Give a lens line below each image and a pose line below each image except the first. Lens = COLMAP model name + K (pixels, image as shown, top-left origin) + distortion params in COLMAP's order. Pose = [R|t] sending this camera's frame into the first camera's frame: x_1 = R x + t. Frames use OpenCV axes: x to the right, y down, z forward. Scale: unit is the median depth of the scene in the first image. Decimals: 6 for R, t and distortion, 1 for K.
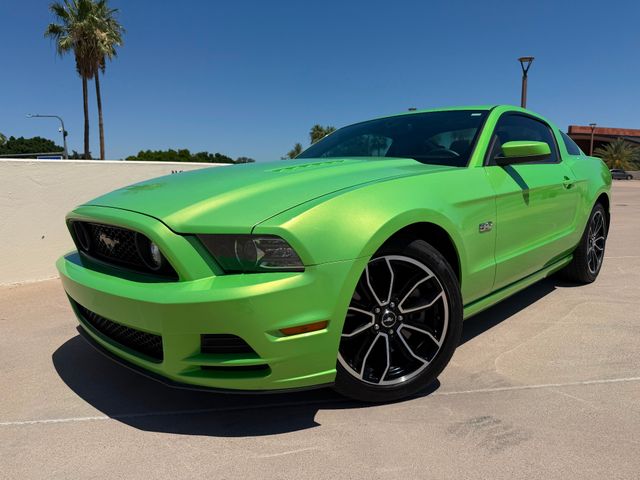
lens RADIAL K [[455.1, 0, 322.7], [0, 455.1, 241.1], [0, 0, 1]] dist [0.015741, -0.022738]
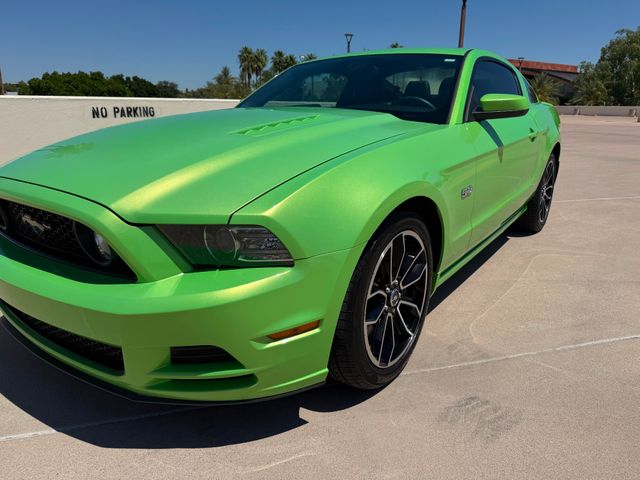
lens RADIAL K [[455.1, 0, 325.5], [0, 455.1, 243.6], [0, 0, 1]] dist [0.015741, -0.022738]
pose [[0.988426, -0.026900, 0.149302, -0.061649], [0.003706, 0.988142, 0.153497, -0.061282], [-0.151661, -0.151167, 0.976805, 0.098756]]
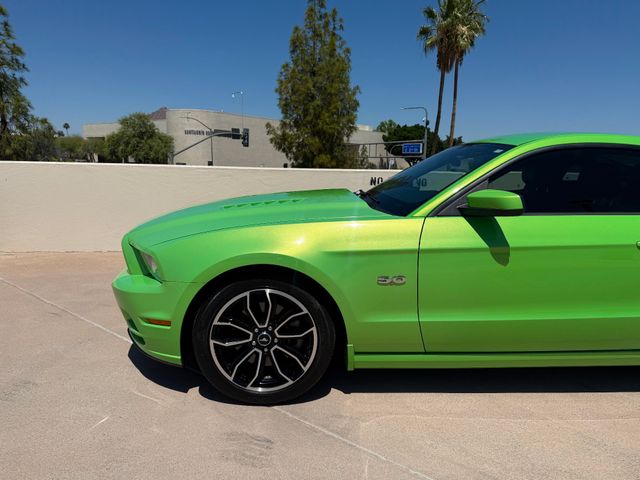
lens RADIAL K [[455.1, 0, 316.6], [0, 455.1, 243.2], [0, 0, 1]] dist [0.015741, -0.022738]
pose [[0.712052, 0.151939, -0.685490, 0.783527], [-0.124532, 0.988156, 0.089667, -0.155226], [0.690995, 0.021517, 0.722539, 0.158724]]
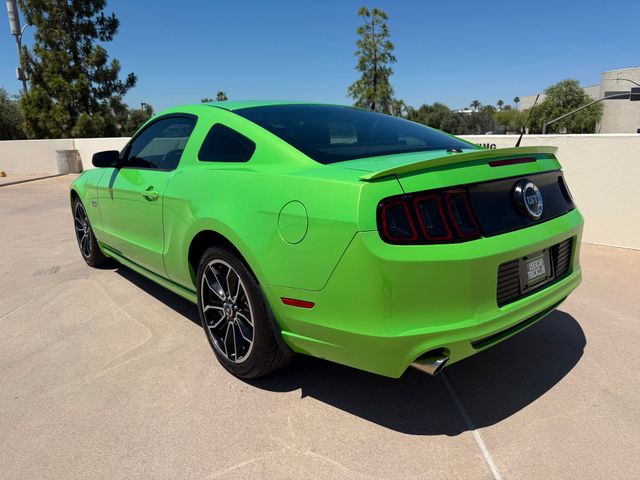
lens RADIAL K [[455.1, 0, 320.3], [0, 455.1, 244.3], [0, 0, 1]] dist [0.015741, -0.022738]
pose [[-0.103252, 0.249906, -0.962749, 1.680004], [-0.109570, 0.959174, 0.260729, -0.367095], [0.988602, 0.132409, -0.071655, 1.709422]]
